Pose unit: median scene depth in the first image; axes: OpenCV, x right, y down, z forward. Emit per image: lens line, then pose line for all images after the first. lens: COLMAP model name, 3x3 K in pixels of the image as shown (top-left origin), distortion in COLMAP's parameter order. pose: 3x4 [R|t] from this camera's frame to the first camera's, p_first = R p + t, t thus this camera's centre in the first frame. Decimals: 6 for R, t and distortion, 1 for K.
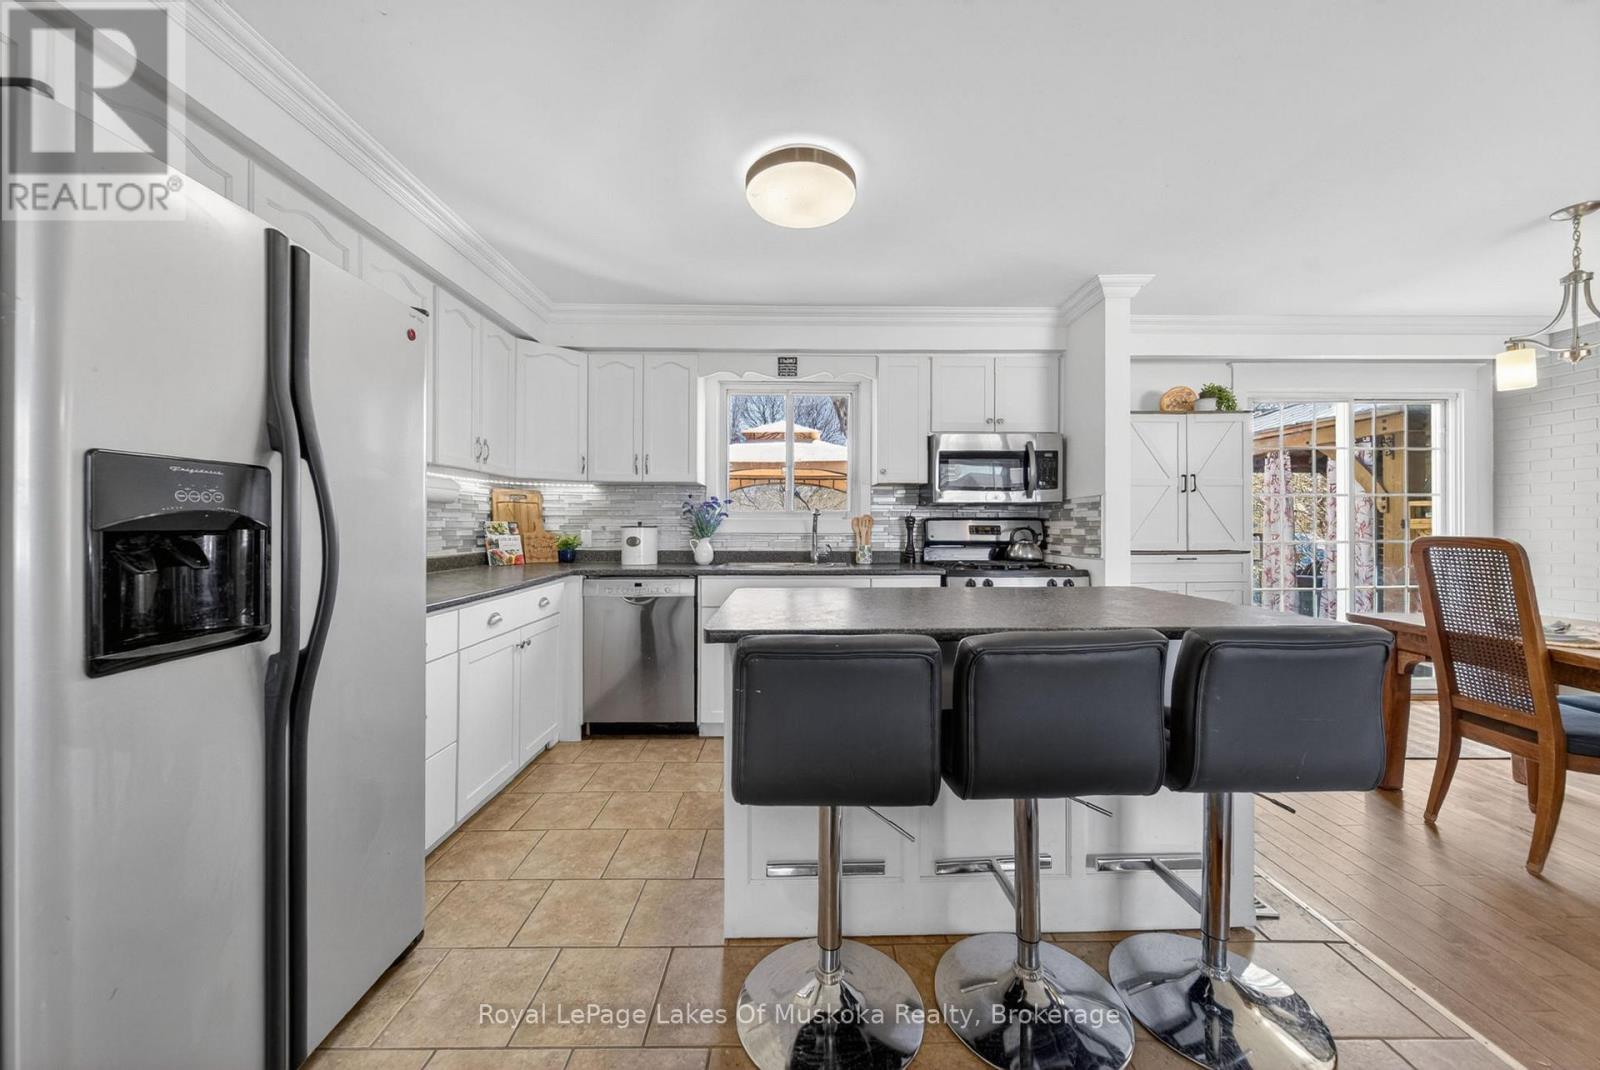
lens RADIAL K [[569.6, 0, 805.0], [0, 569.6, 524.8], [0, 0, 1]] dist [-0.000476, -0.000158]
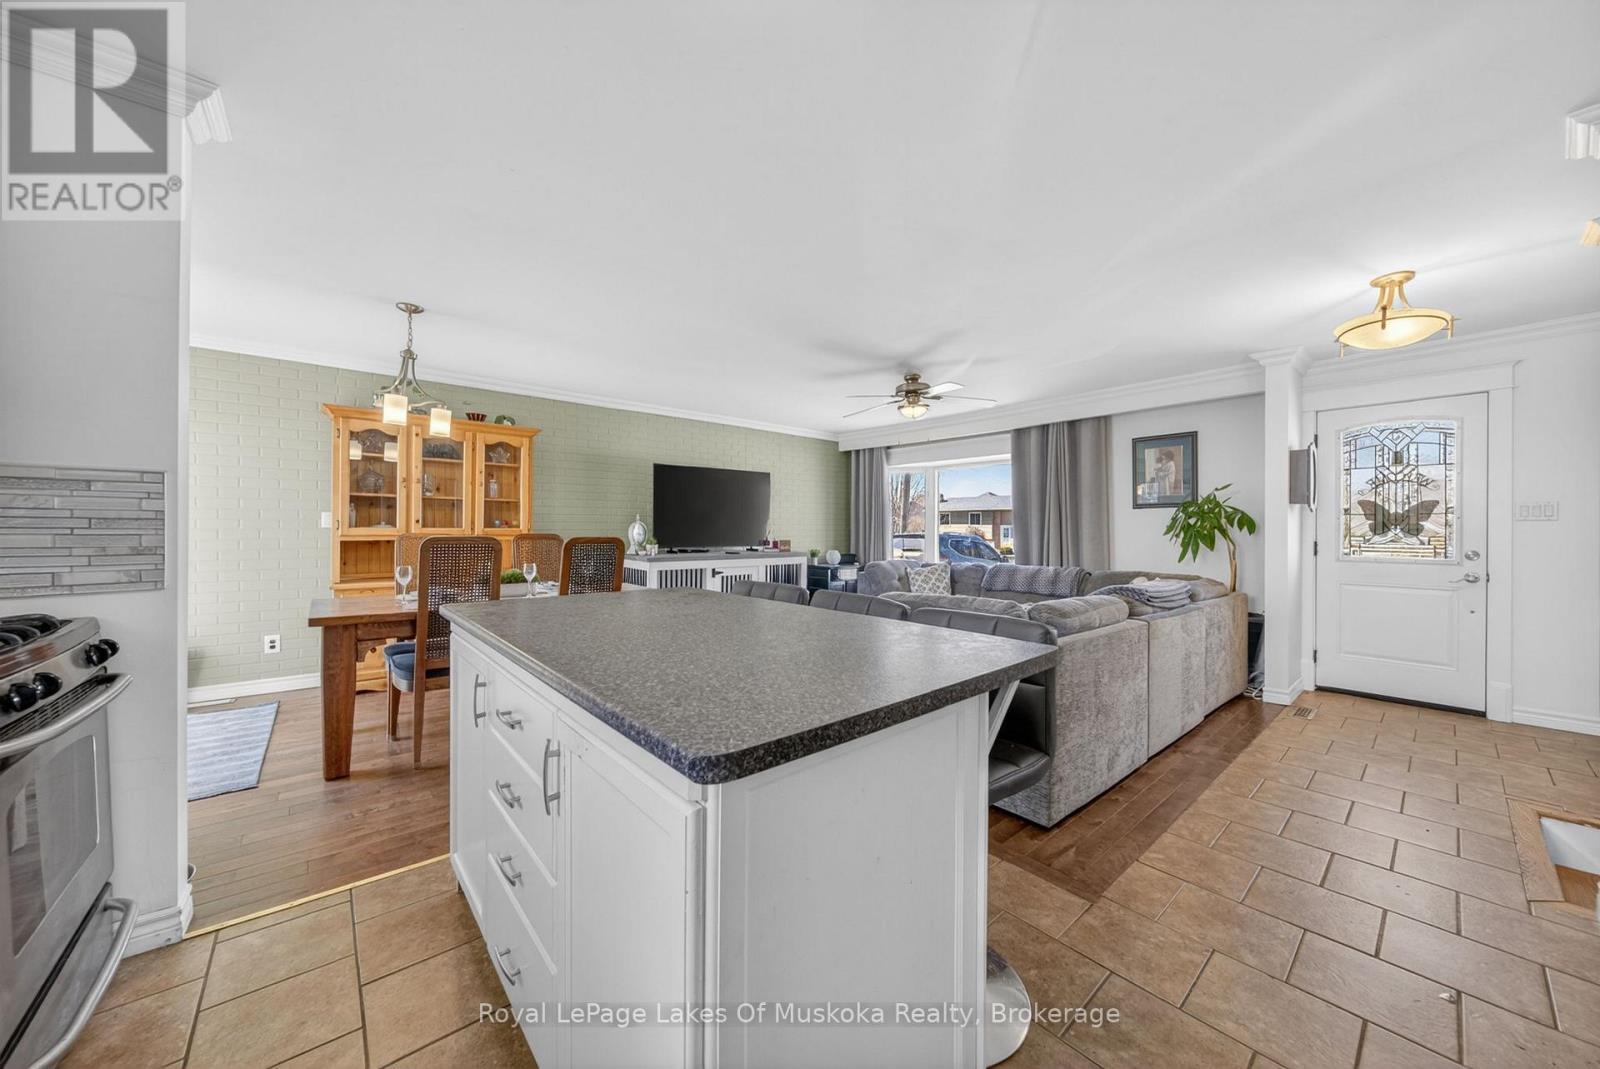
lens RADIAL K [[555.7, 0, 800.0], [0, 555.7, 534.5], [0, 0, 1]] dist [0.000041, -0.000055]
pose [[-0.643510, -0.014368, 0.765303, -0.235012], [-0.009659, 0.999897, 0.010650, -0.003899], [-0.765377, -0.000538, -0.643582, 0.753609]]
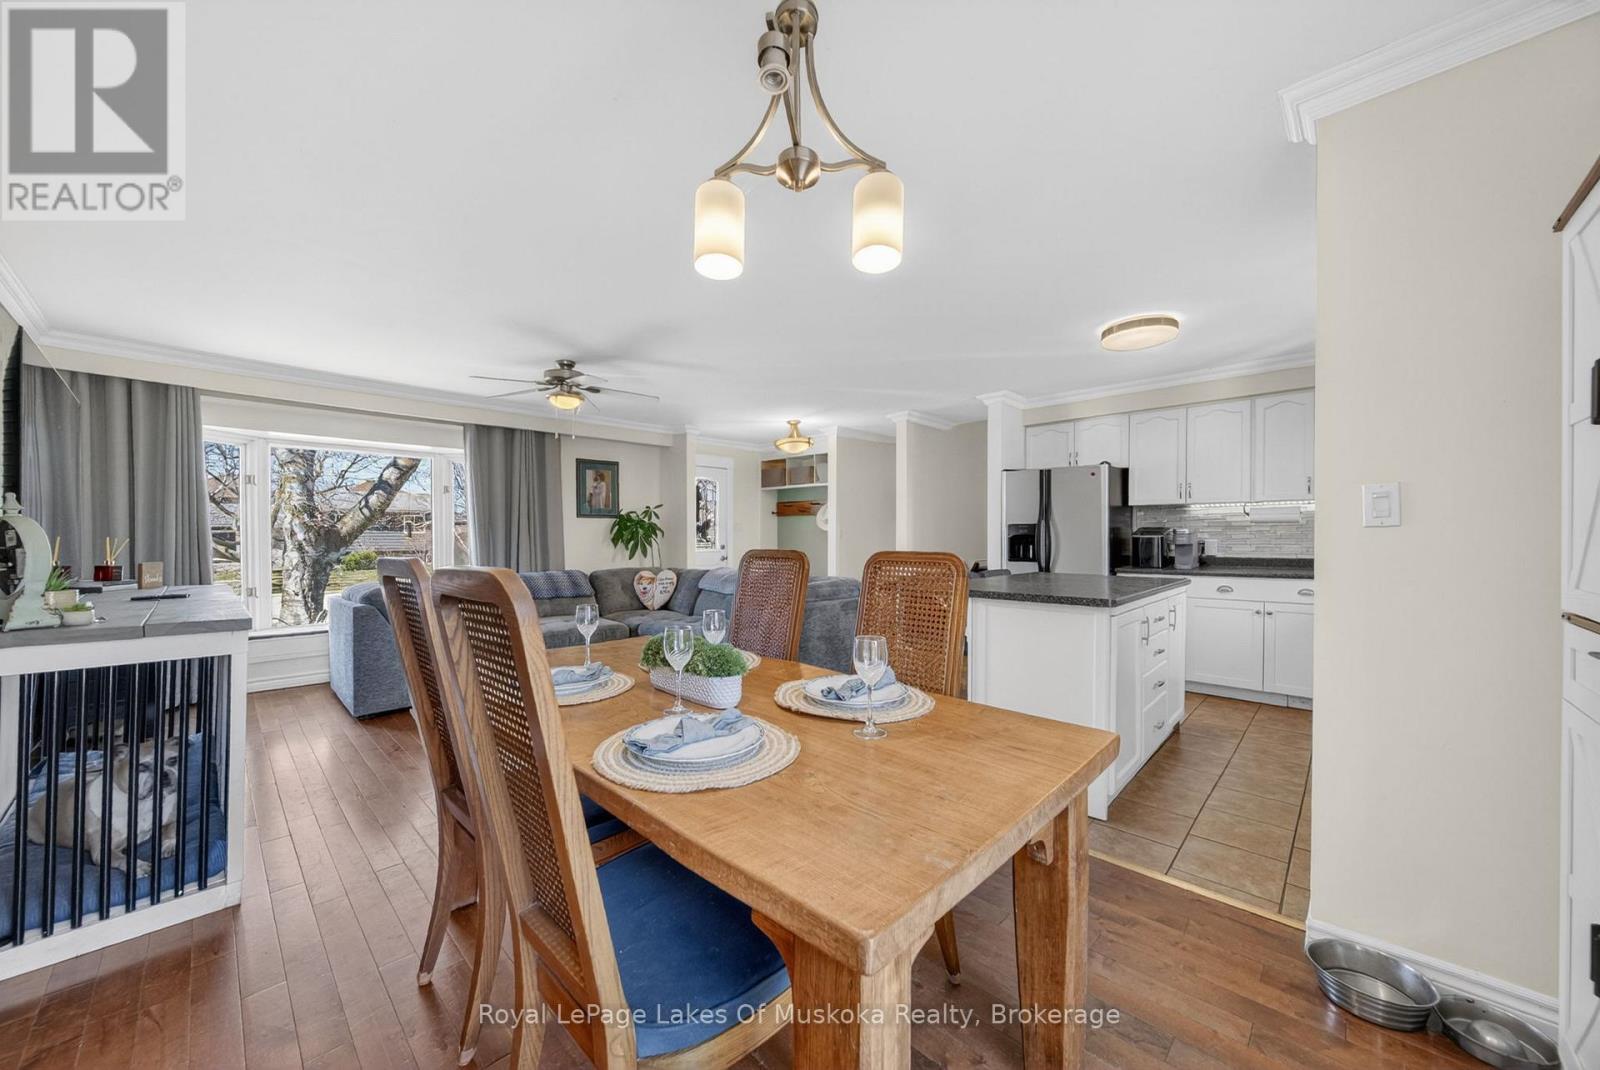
lens RADIAL K [[578.5, 0, 793.5], [0, 578.5, 539.4], [0, 0, 1]] dist [-0.000199, -0.000114]
pose [[-0.709119, 0.005107, -0.705070, 1.125739], [0.003555, 0.999987, 0.003668, -0.001824], [0.705079, 0.000095, -0.709128, 0.890017]]
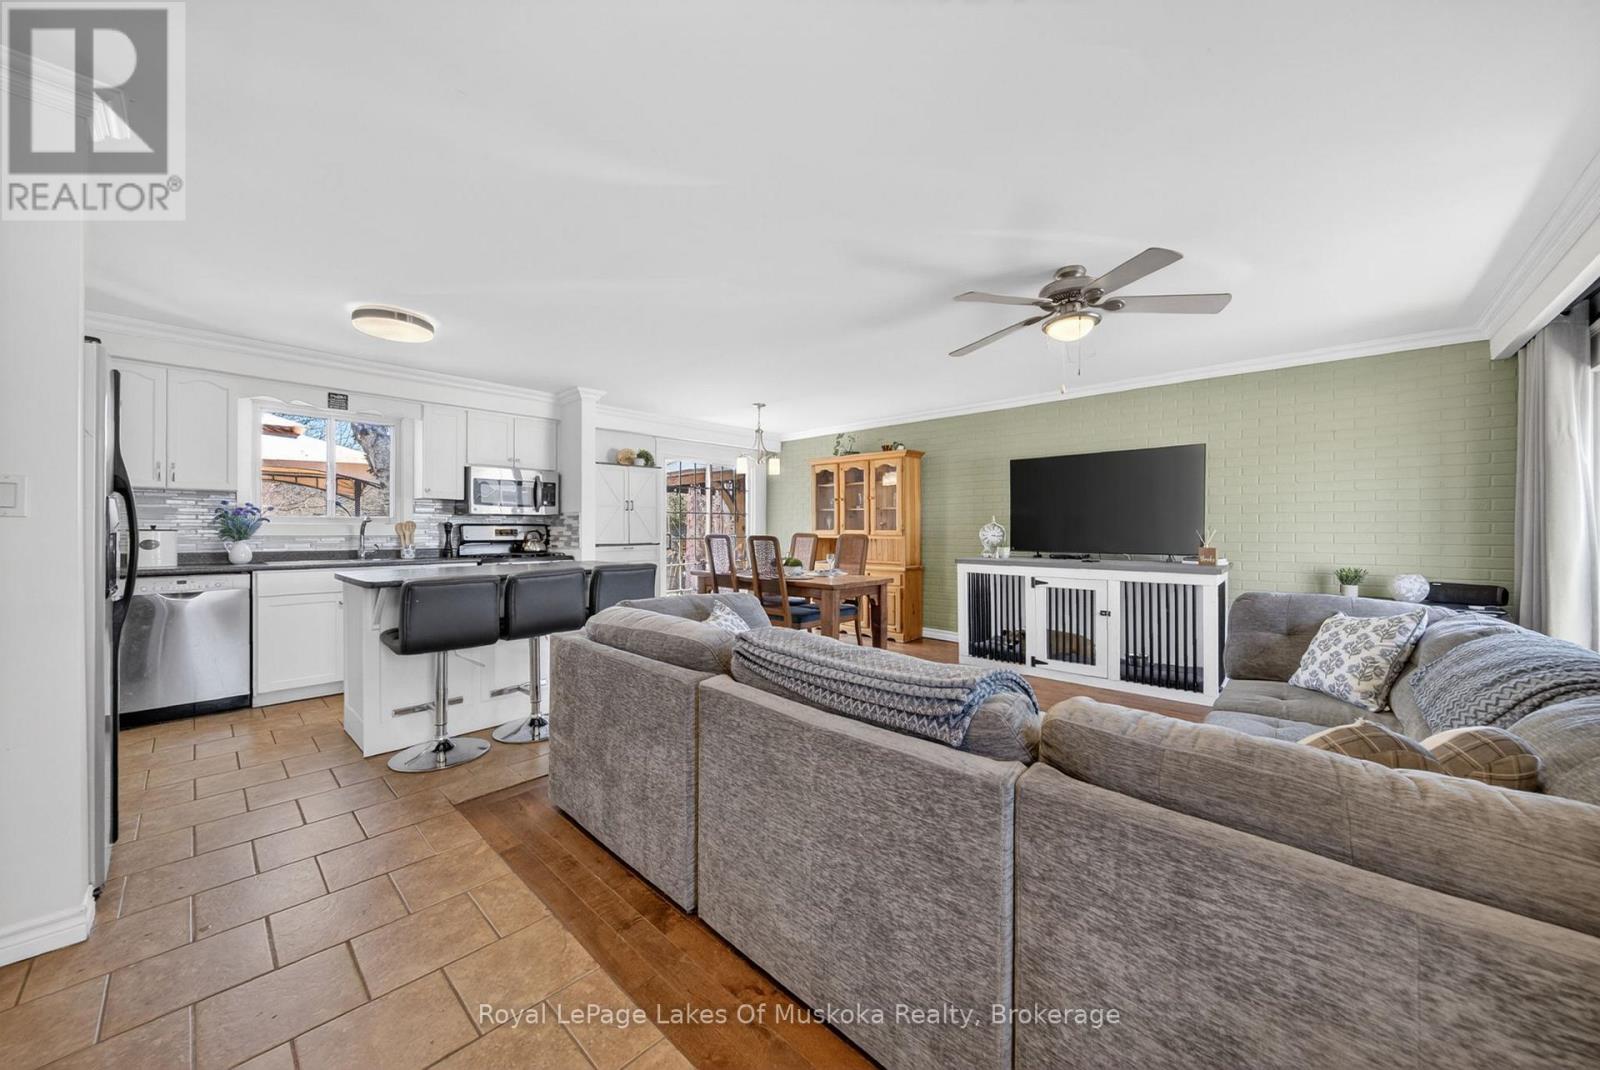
lens RADIAL K [[566.6, 0, 803.7], [0, 566.6, 530.9], [0, 0, 1]] dist [-0.001694, -0.000357]
pose [[0.685461, -0.001626, 0.728107, -0.233828], [-0.002337, 0.999987, 0.004434, -0.003100], [-0.728105, -0.004741, 0.685449, -0.589797]]
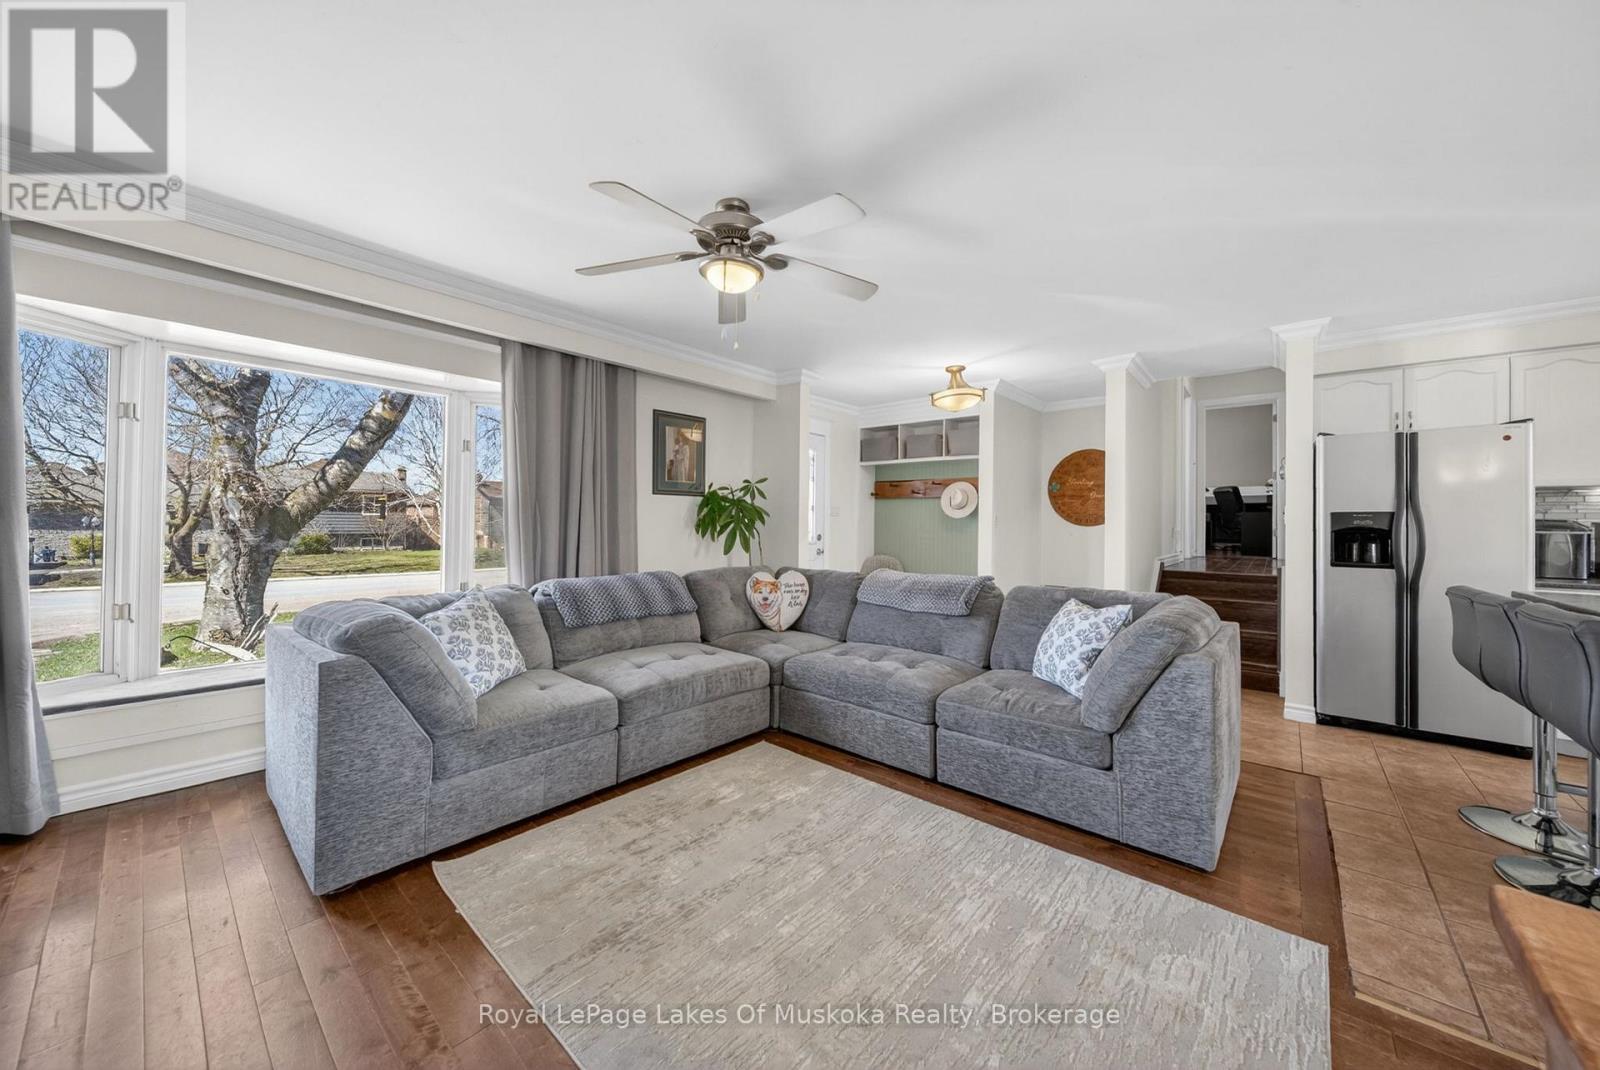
lens RADIAL K [[566.6, 0, 804.8], [0, 566.6, 517.1], [0, 0, 1]] dist [-0.002320, -0.000261]
pose [[-0.653732, -0.017156, -0.756532, 1.046037], [-0.009825, 0.999851, -0.014183, -0.000905], [0.756663, -0.001839, -0.653803, 0.185307]]
